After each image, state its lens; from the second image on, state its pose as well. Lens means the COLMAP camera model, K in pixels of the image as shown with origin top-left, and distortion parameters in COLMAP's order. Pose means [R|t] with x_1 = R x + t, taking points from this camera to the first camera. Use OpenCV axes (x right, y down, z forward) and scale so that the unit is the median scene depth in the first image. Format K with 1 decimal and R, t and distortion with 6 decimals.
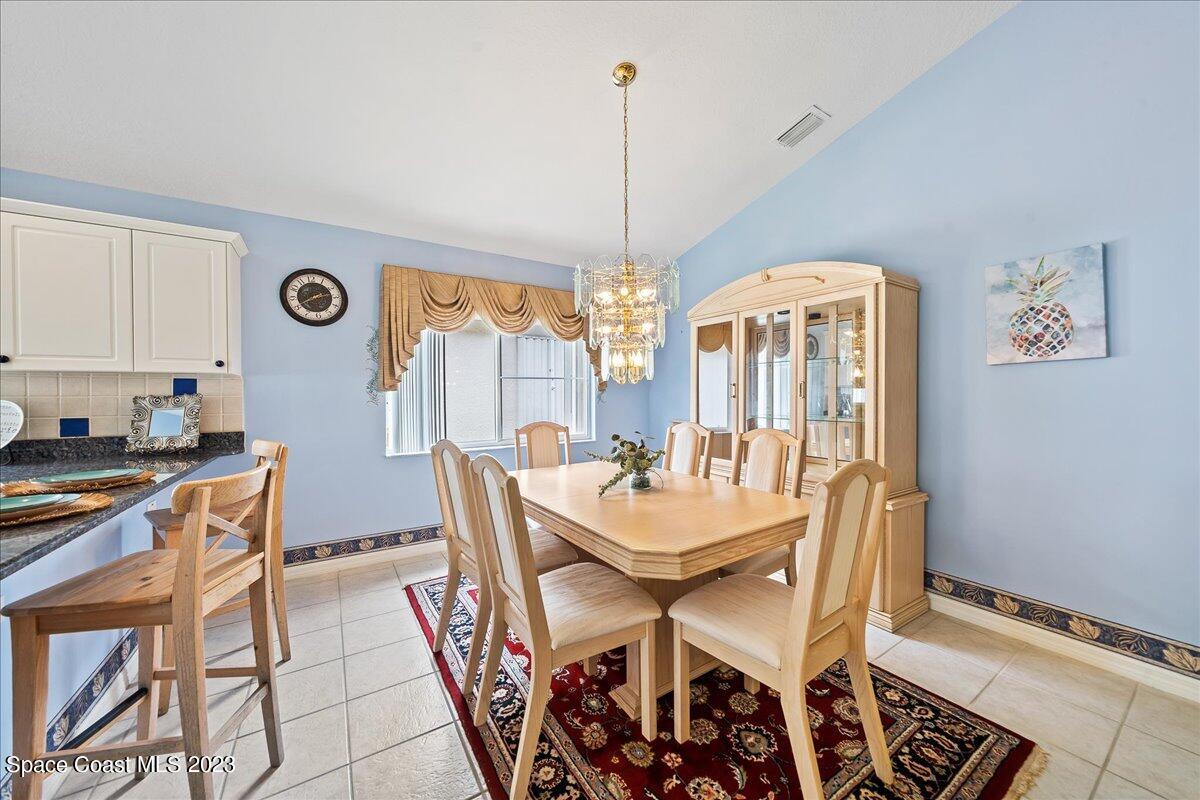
lens RADIAL K [[424.7, 0, 598.0], [0, 424.7, 400.0], [0, 0, 1]] dist [-0.005942, -0.000071]
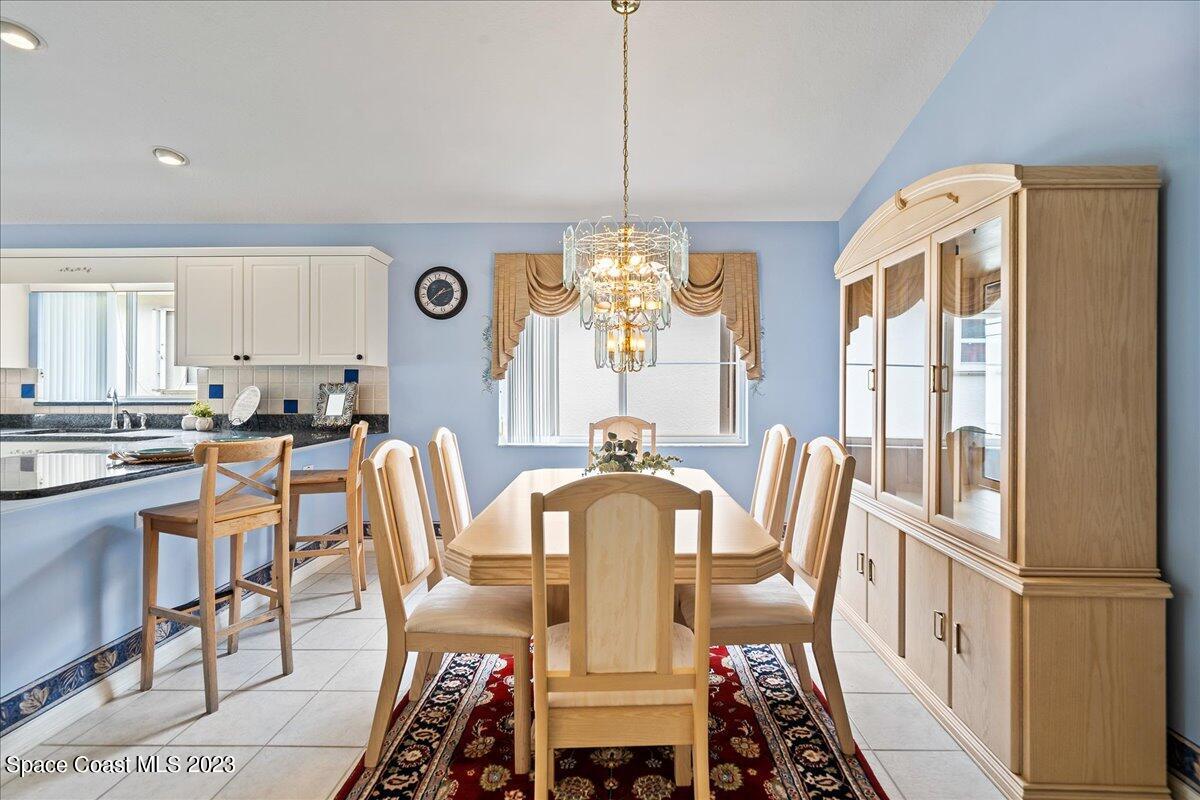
lens RADIAL K [[557.1, 0, 615.2], [0, 557.1, 382.3], [0, 0, 1]] dist [-0.000534, 0.000860]
pose [[0.835937, 0.003803, -0.548812, 0.574223], [-0.011695, 0.999872, -0.010885, -0.005228], [0.548700, 0.015518, 0.835875, 0.072547]]
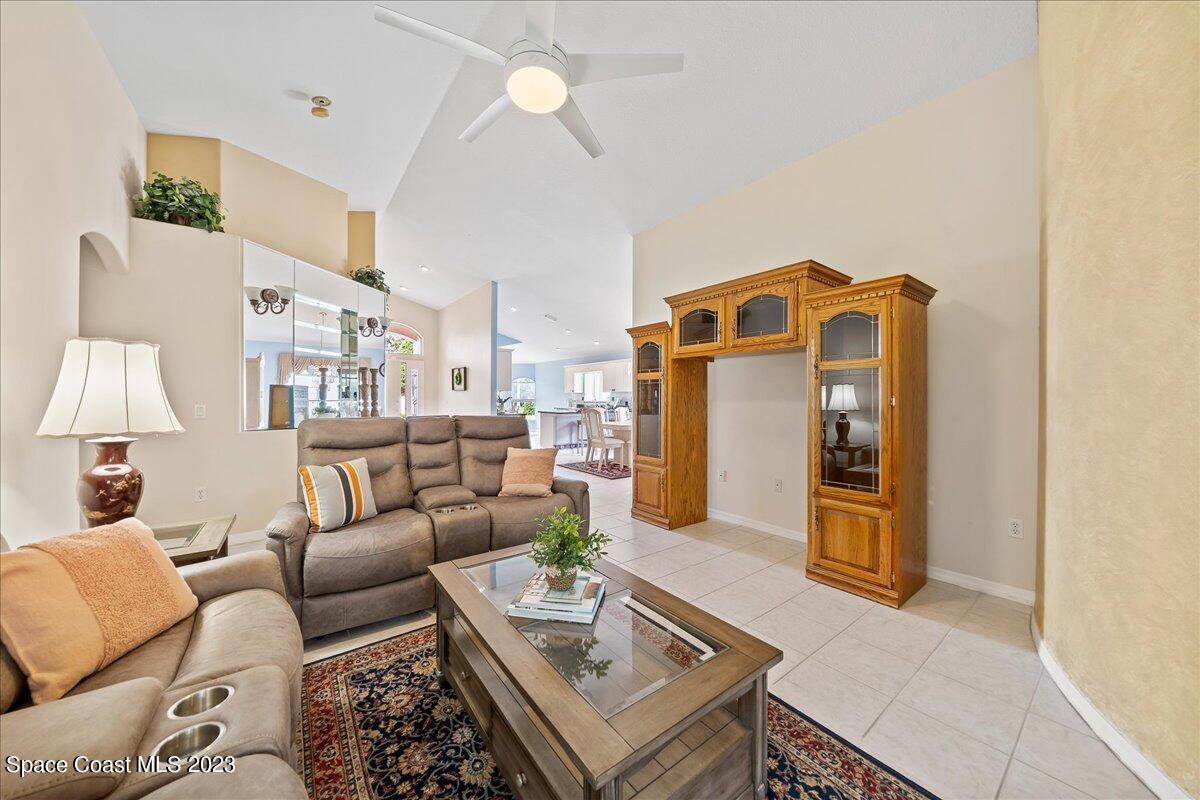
lens RADIAL K [[414.9, 0, 600.0], [0, 414.9, 400.0], [0, 0, 1]] dist [-0.000849, 0.000030]
pose [[0.076872, 0.011290, -0.996977, 3.161180], [-0.014696, 0.999840, 0.010189, -0.015987], [0.996933, 0.013869, 0.077026, 0.330163]]
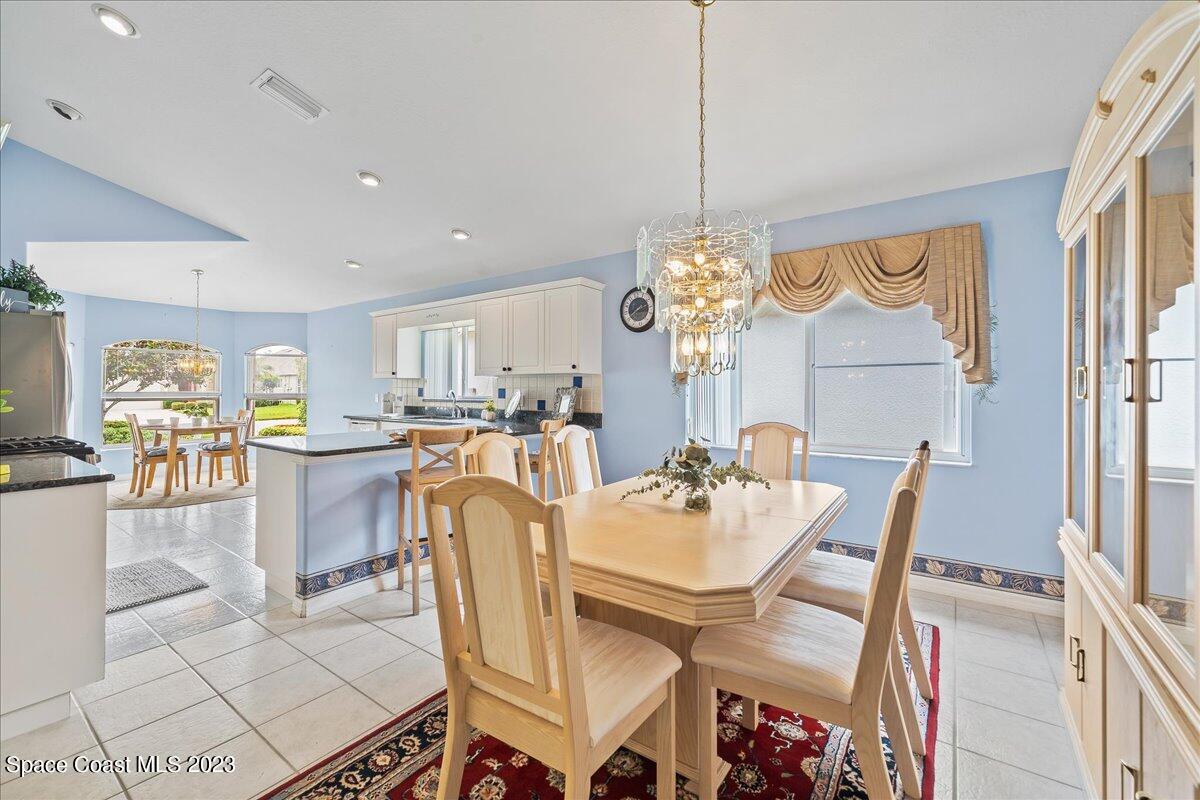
lens RADIAL K [[496.0, 0, 599.1], [0, 496.0, 383.9], [0, 0, 1]] dist [-0.002624, -0.000489]
pose [[0.369804, -0.002046, -0.929108, 0.763447], [-0.015675, 0.999841, -0.008441, -0.010611], [0.928978, 0.017686, 0.369713, 0.423095]]
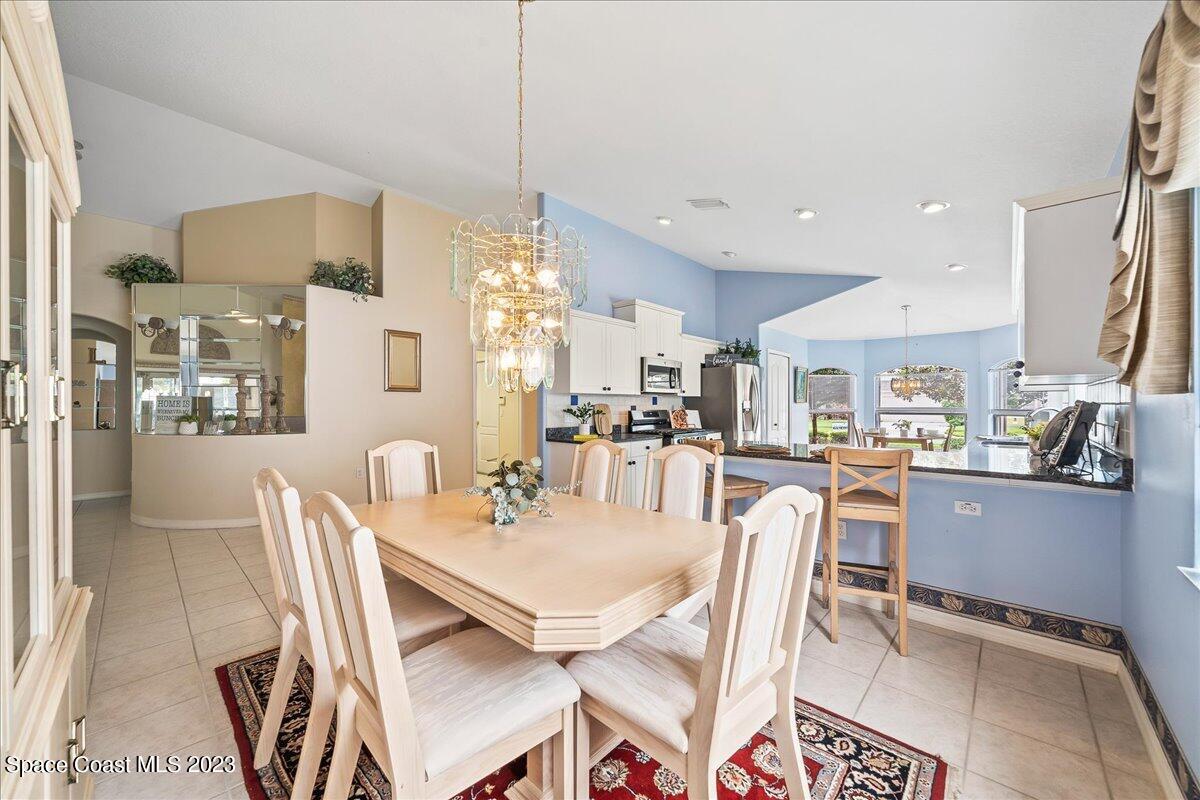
lens RADIAL K [[436.8, 0, 602.8], [0, 436.8, 405.7], [0, 0, 1]] dist [-0.000469, 0.000004]
pose [[-0.968319, 0.008719, -0.249563, 0.107234], [0.005408, 0.999888, 0.013948, -0.017840], [0.249657, 0.012156, -0.968258, 1.597851]]
